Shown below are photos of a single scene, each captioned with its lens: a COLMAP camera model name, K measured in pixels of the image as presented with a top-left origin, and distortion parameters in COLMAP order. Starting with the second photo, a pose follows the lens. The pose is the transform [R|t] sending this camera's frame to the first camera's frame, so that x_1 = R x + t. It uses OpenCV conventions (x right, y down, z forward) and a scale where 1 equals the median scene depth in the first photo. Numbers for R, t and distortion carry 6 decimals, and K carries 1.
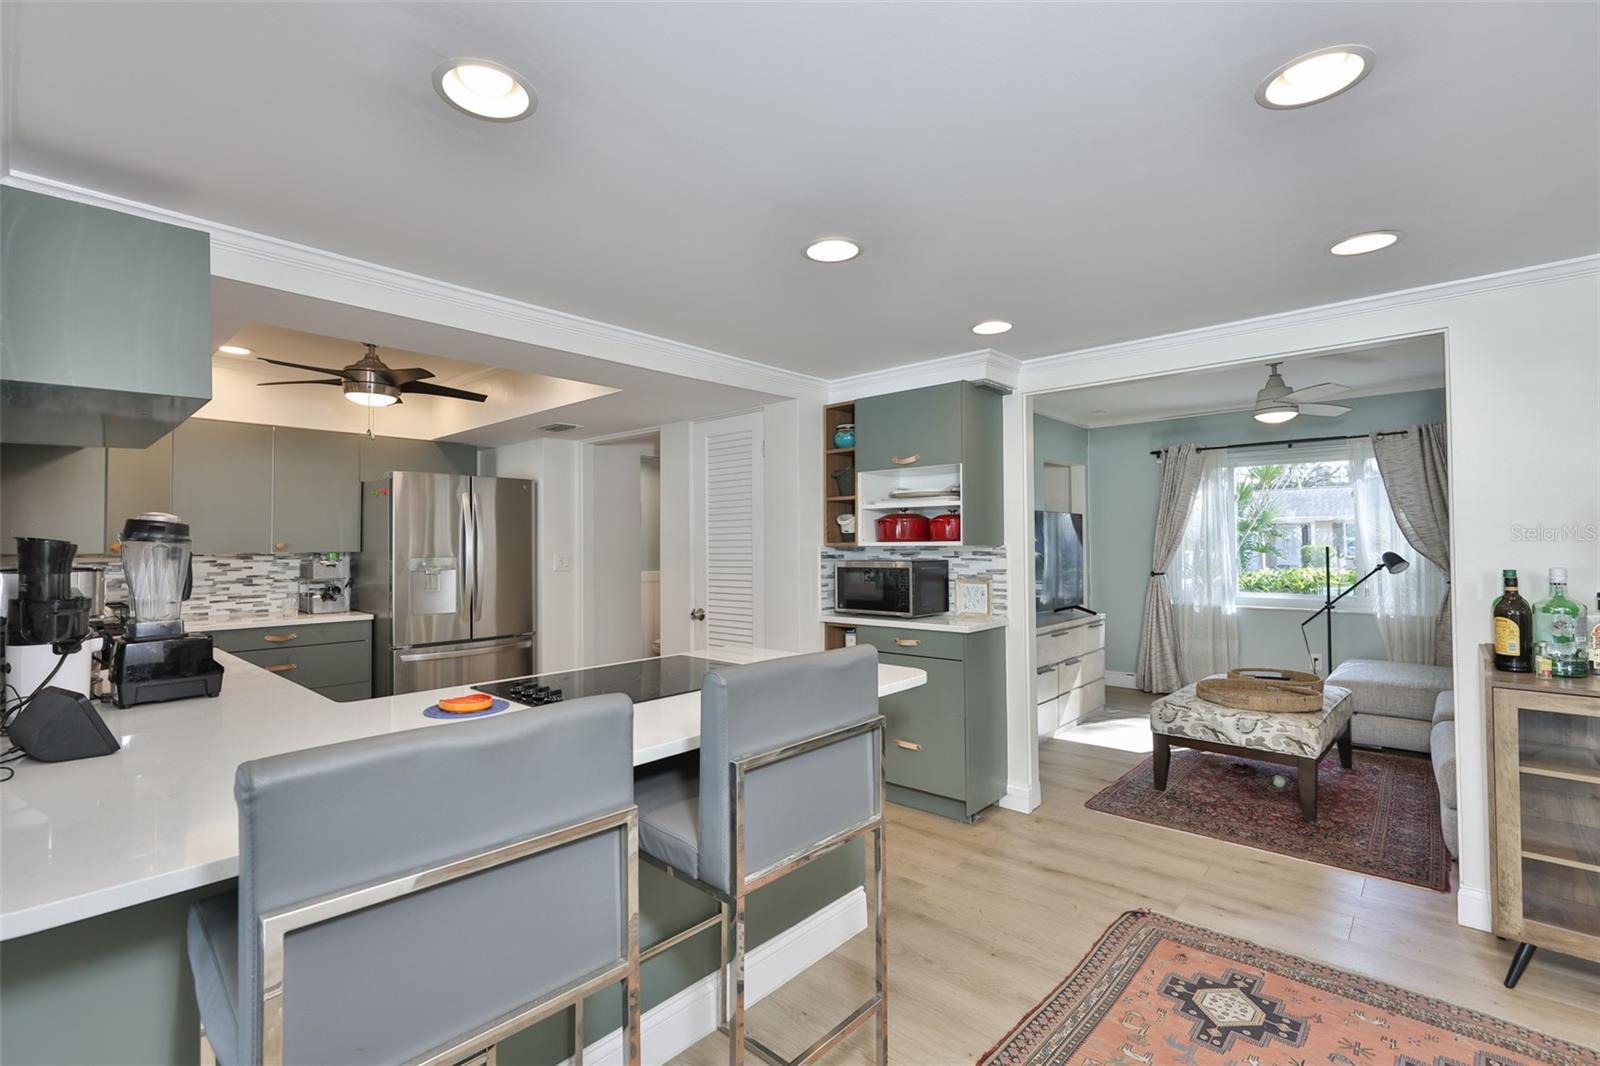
lens RADIAL K [[722.0, 0, 799.5], [0, 722.0, 529.8], [0, 0, 1]] dist [0.001260, 0.000809]
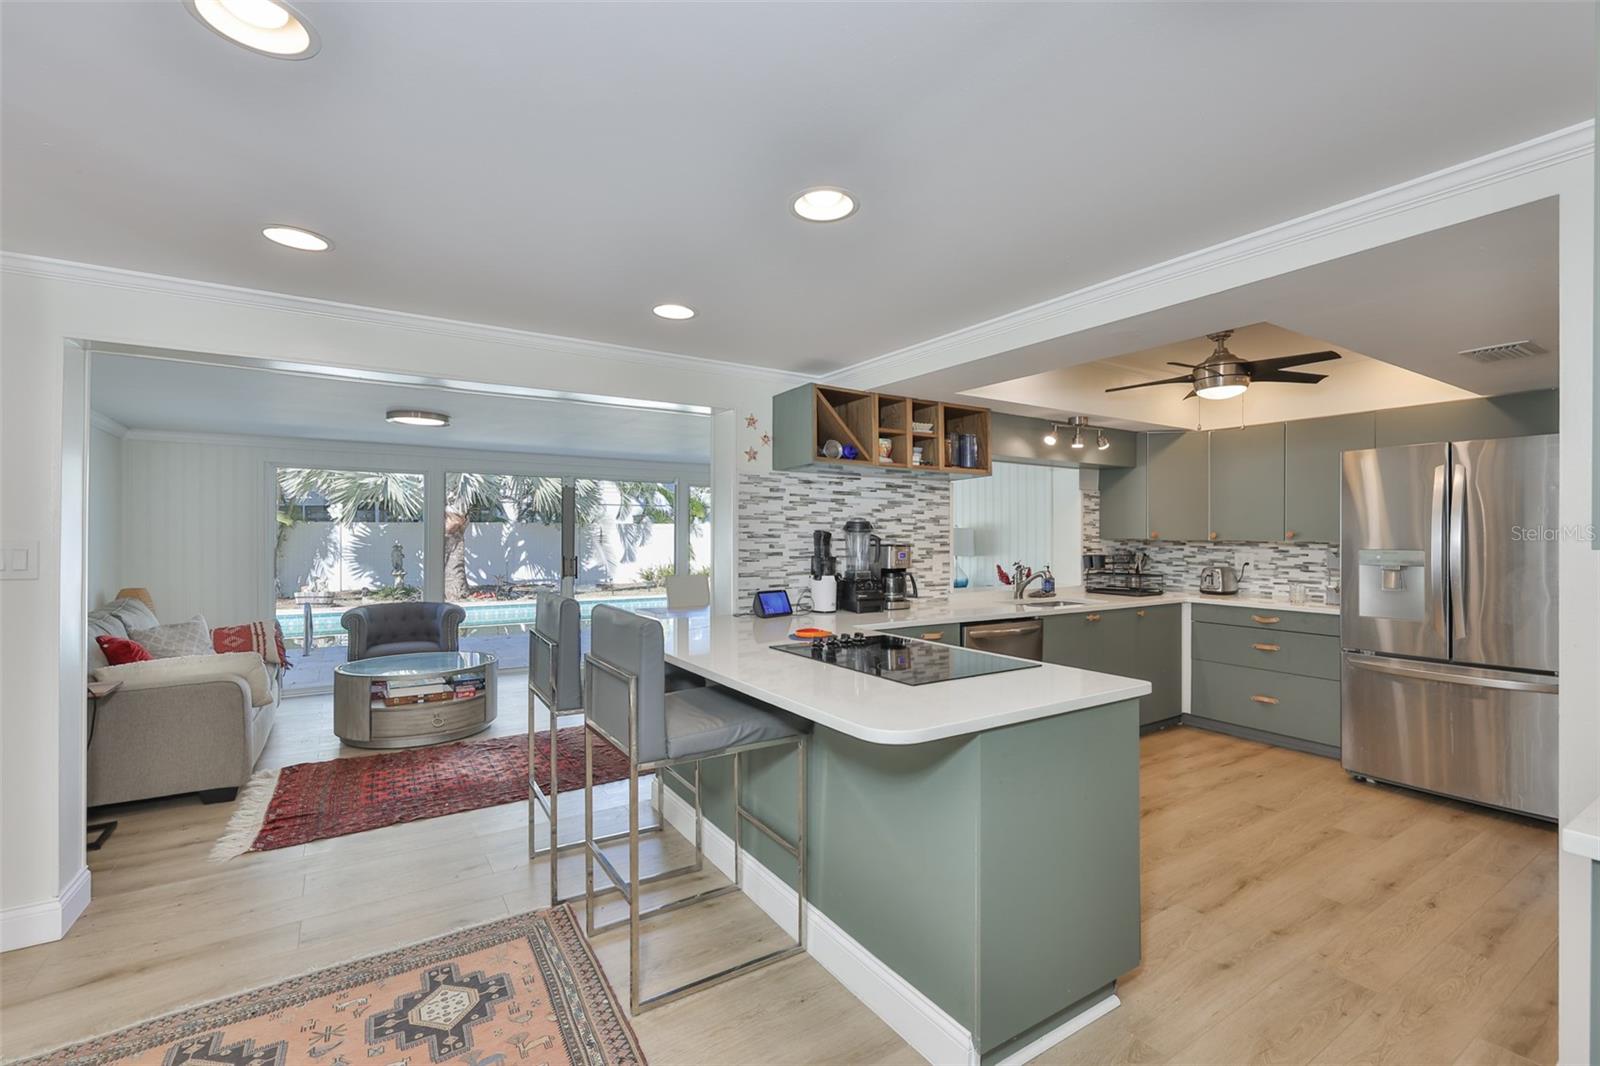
lens RADIAL K [[688.5, 0, 813.5], [0, 688.5, 535.6], [0, 0, 1]] dist [-0.000181, 0.000210]
pose [[-0.250077, 0.008159, -0.968191, 0.411227], [0.018286, 0.999826, 0.003702, 0.007072], [0.968053, -0.016779, -0.250183, 0.559803]]
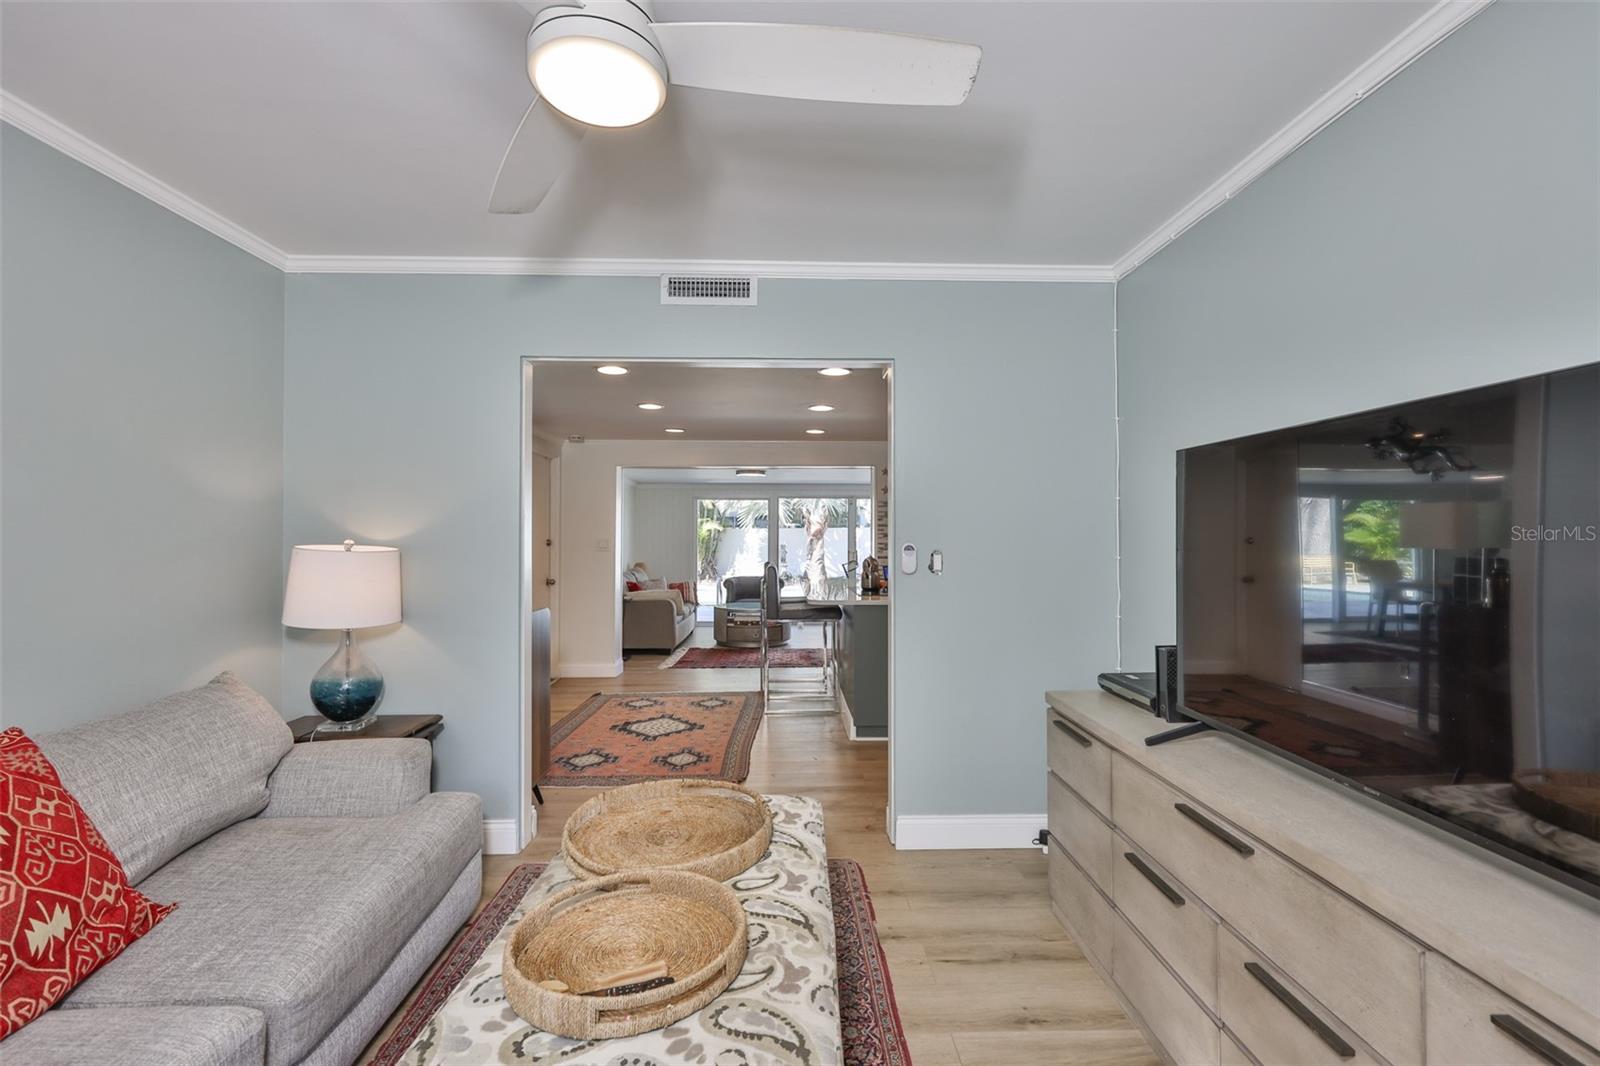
lens RADIAL K [[675.0, 0, 800.0], [0, 675.0, 533.0], [0, 0, 1]] dist [0.000367, 0.000256]
pose [[-0.726683, 0.003493, -0.686964, 0.744801], [0.018125, 0.999736, -0.014090, 0.019514], [0.686734, -0.022690, -0.726555, 1.179140]]
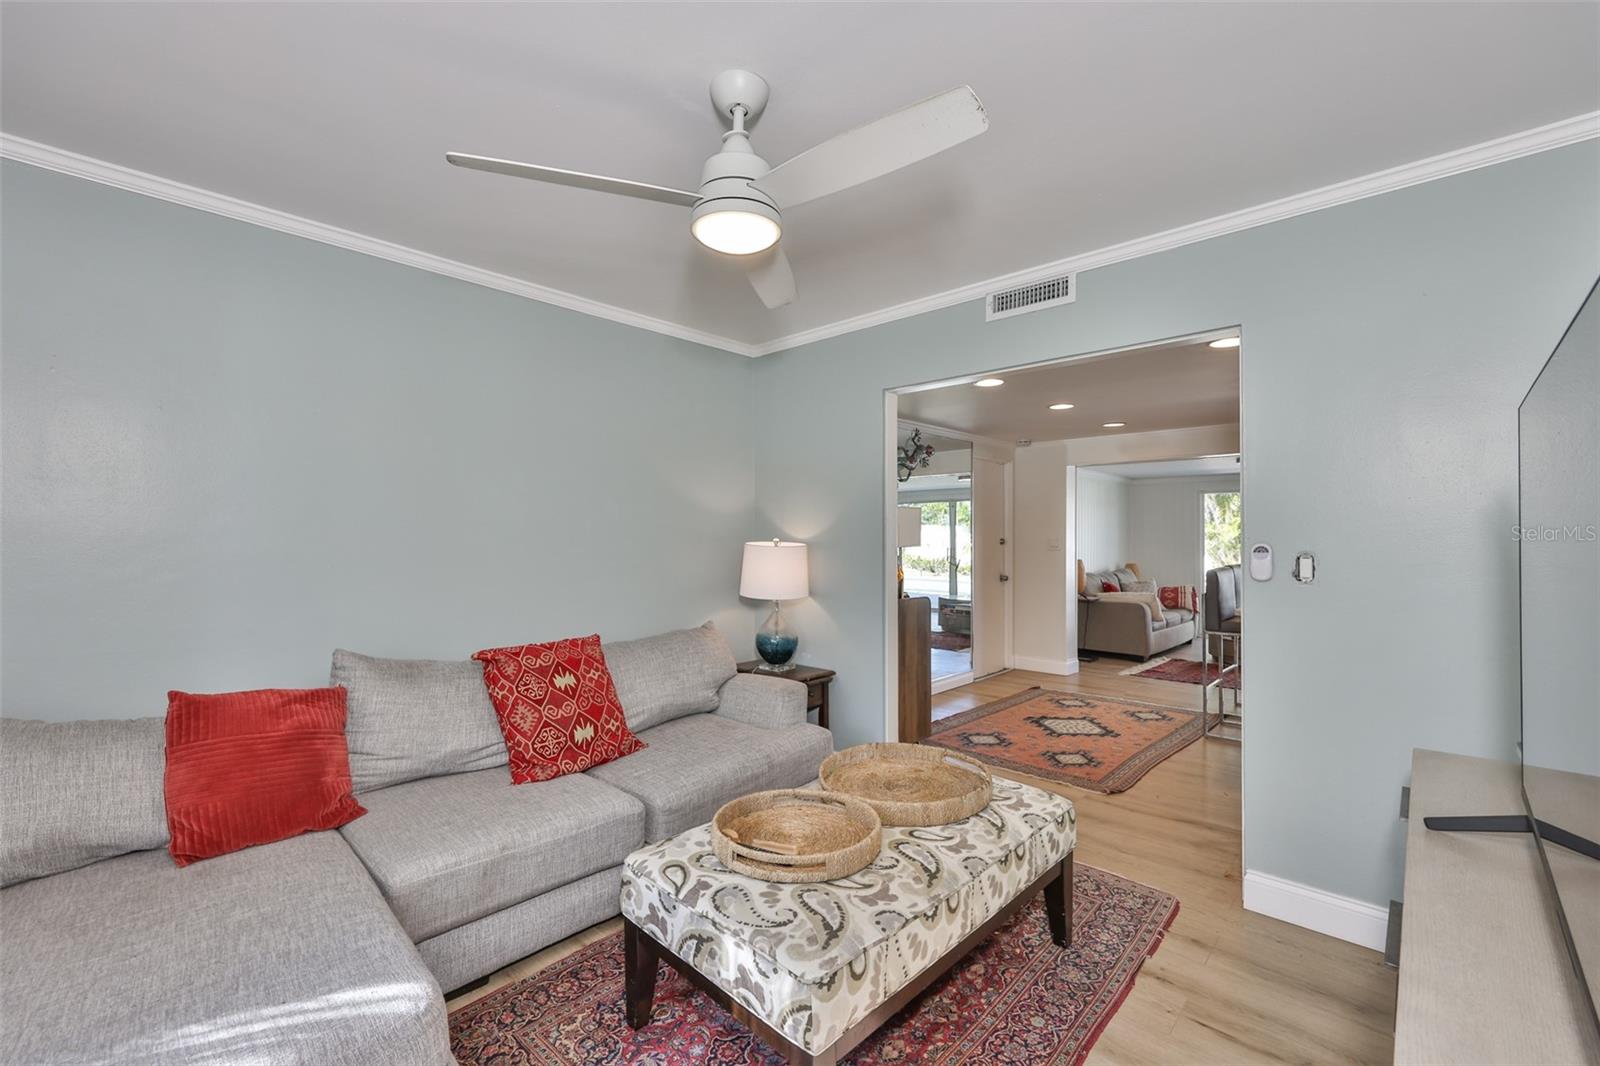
lens RADIAL K [[675.0, 0, 800.0], [0, 675.0, 533.0], [0, 0, 1]] dist [0.000367, 0.000256]
pose [[-0.999734, 0.008299, 0.021541, 0.587267], [0.007795, 0.999697, -0.023353, 0.023084], [-0.021729, -0.023178, -0.999495, 1.315882]]
